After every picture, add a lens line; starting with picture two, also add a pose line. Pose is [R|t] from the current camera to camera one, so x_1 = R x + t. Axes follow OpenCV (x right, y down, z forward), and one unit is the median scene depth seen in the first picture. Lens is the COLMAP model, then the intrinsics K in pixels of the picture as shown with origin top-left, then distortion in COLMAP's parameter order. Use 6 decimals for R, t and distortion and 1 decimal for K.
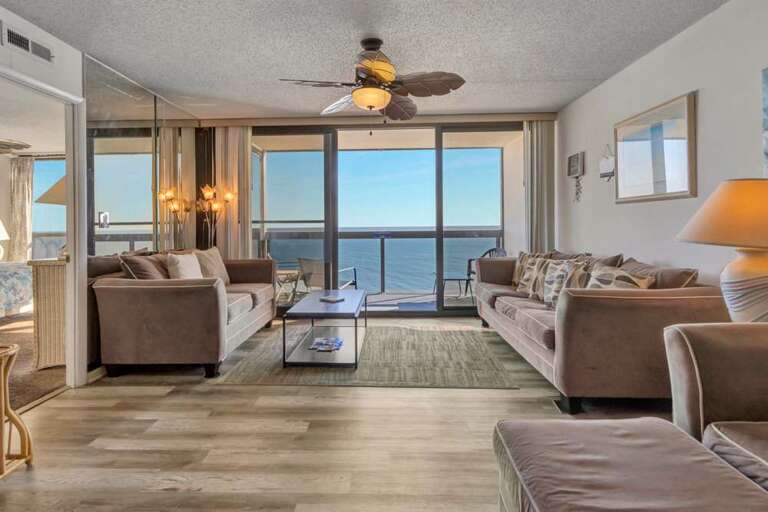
lens RADIAL K [[384.2, 0, 382.9], [0, 384.2, 224.1], [0, 0, 1]] dist [0.003492, 0.000377]
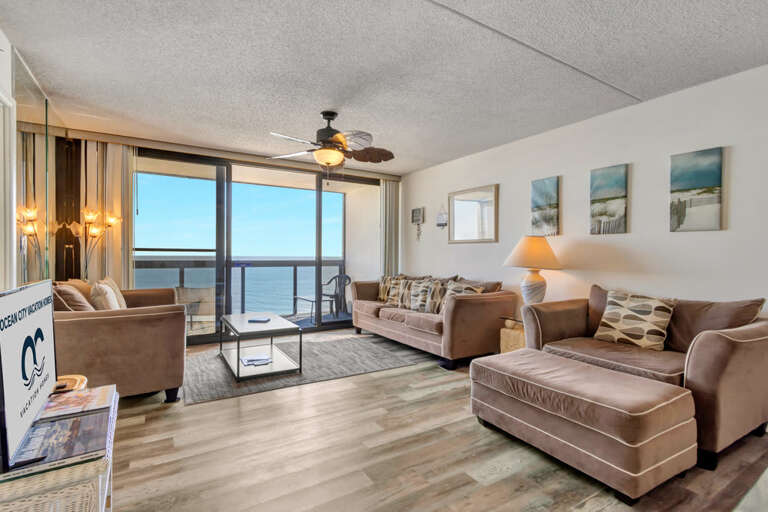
lens RADIAL K [[372.8, 0, 384.0], [0, 372.8, 256.0], [0, 0, 1]] dist [-0.001852, -0.000145]
pose [[0.825696, 0.013032, 0.563965, -0.446210], [-0.014988, 0.999887, -0.001161, 0.003356], [-0.563916, -0.007494, 0.825798, -0.106635]]
